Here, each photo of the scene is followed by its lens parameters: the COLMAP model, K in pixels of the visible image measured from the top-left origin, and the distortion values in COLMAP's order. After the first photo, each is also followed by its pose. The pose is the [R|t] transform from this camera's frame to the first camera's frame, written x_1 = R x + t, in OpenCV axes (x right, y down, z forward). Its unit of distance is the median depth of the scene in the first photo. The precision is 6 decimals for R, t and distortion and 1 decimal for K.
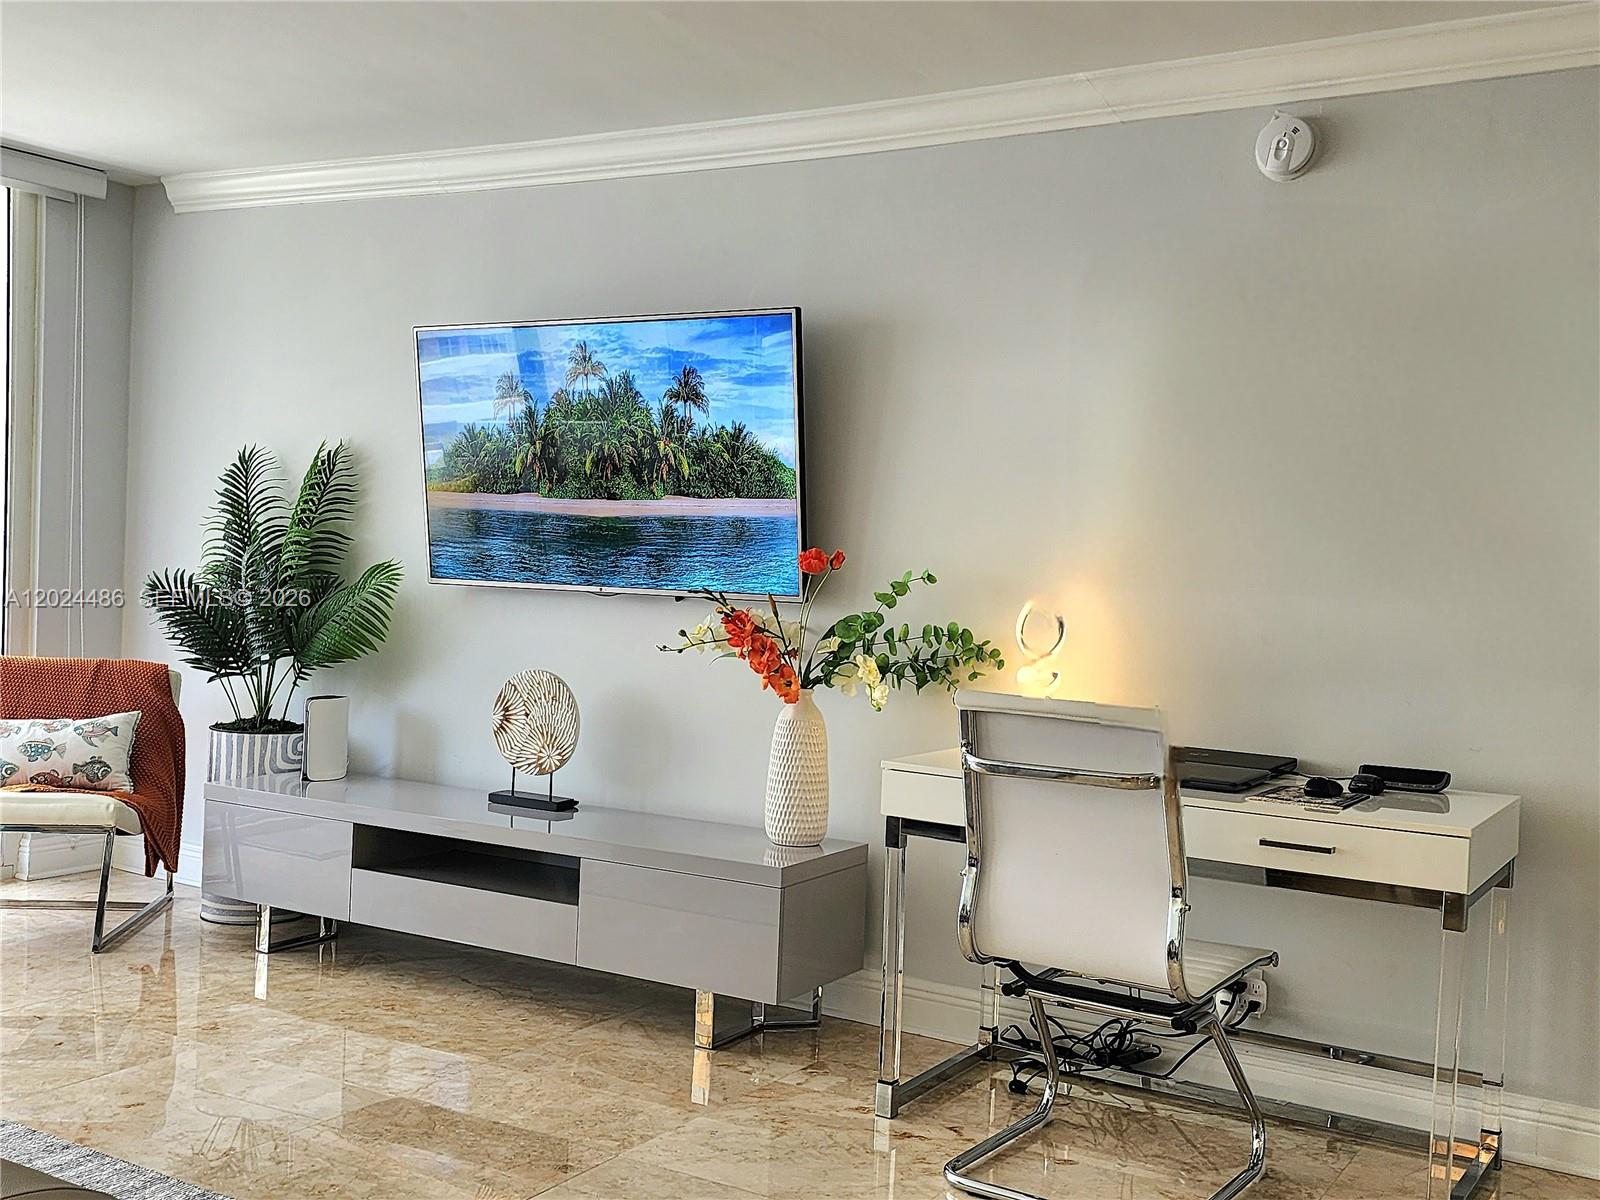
lens RADIAL K [[1618.8, 0, 794.5], [0, 1618.8, 590.5], [0, 0, 1]] dist [0.083648, 0.000000]
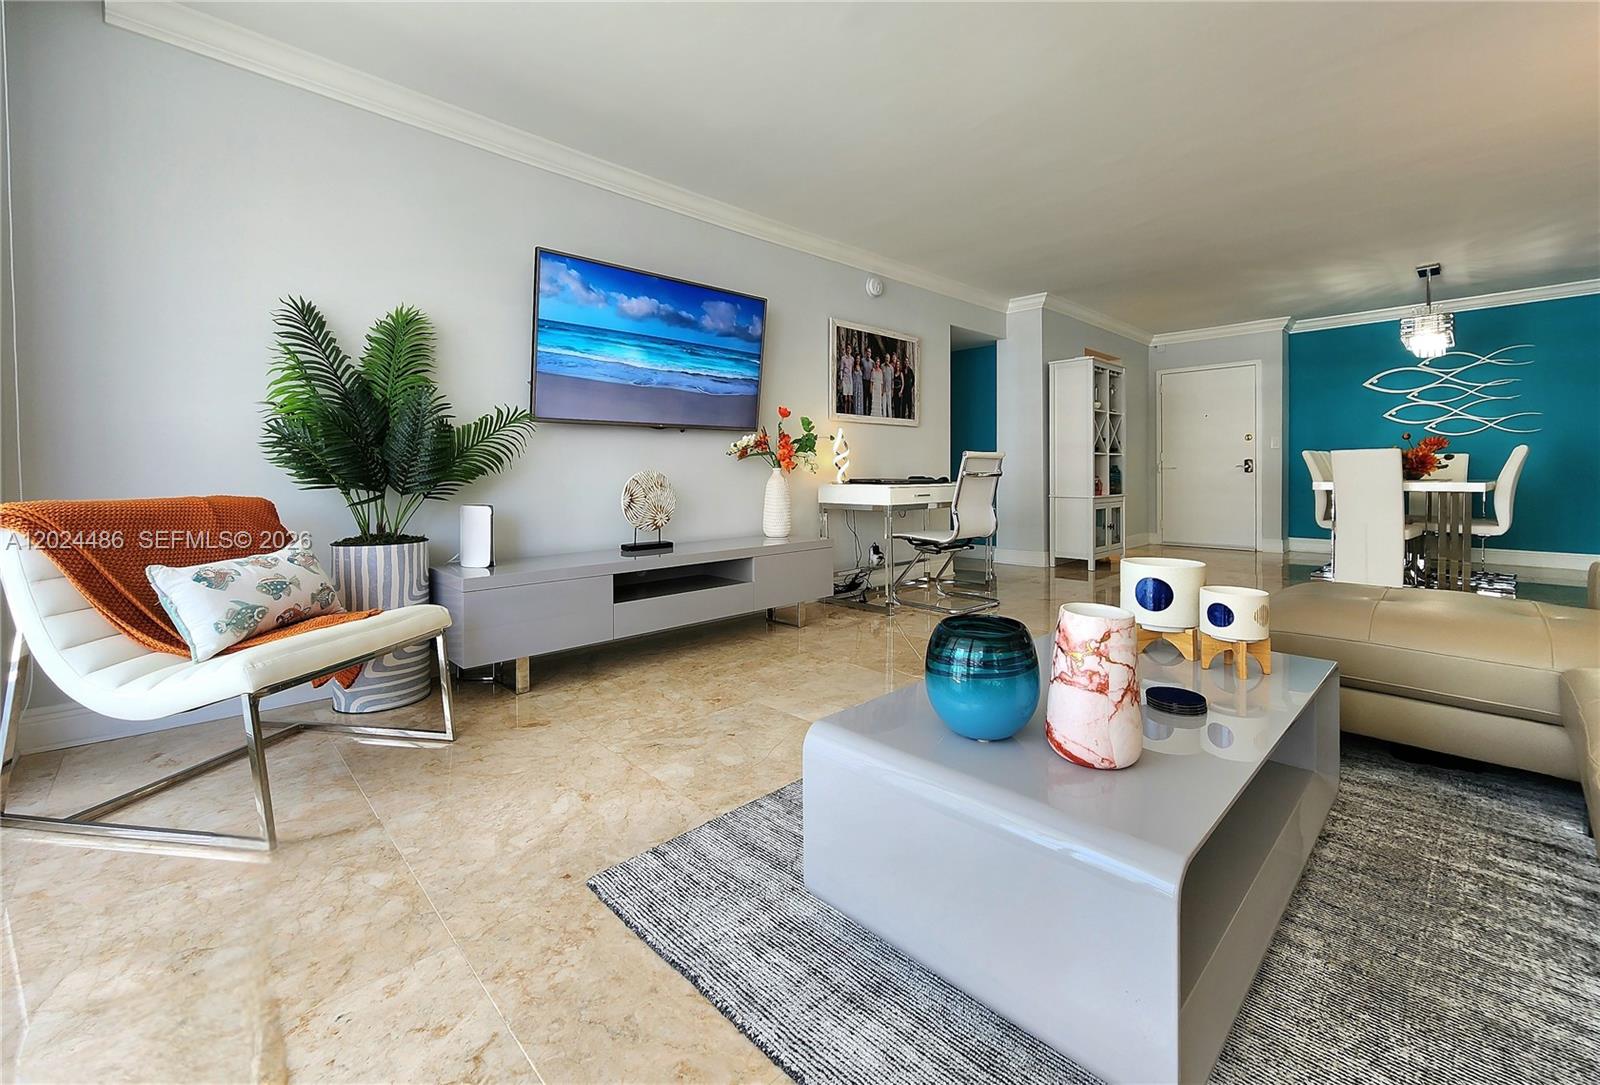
lens RADIAL K [[641.4, 0, 821.5], [0, 641.4, 475.1], [0, 0, 1]] dist [0.002203, 0.000040]
pose [[0.251483, -0.046399, 0.966749, -0.806775], [0.039881, 0.998499, 0.037548, 0.037767], [-0.967040, 0.029112, 0.252956, 0.684630]]
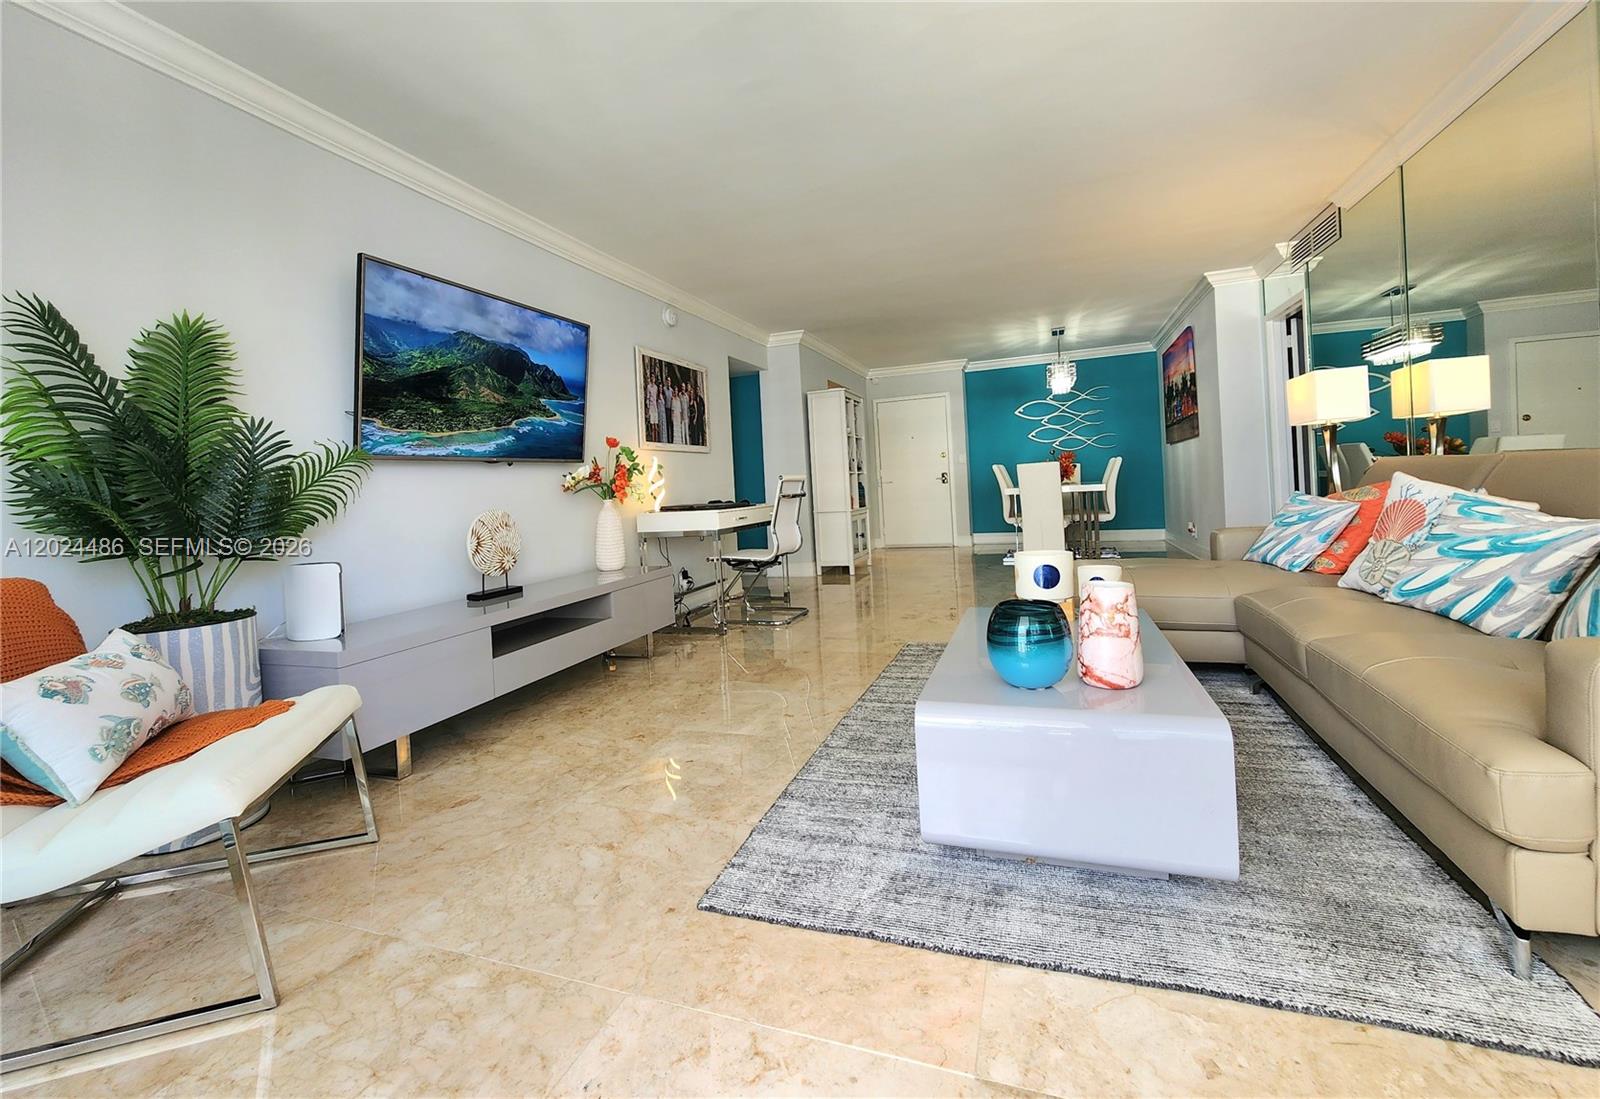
lens RADIAL K [[641.4, 0, 812.7], [0, 641.4, 488.0], [0, 0, 1]] dist [0.002203, 0.000040]
pose [[-0.190156, -0.033668, 0.981176, -0.860059], [0.070505, 0.996363, 0.047853, 0.022075], [-0.979219, 0.078278, -0.187091, 0.854692]]
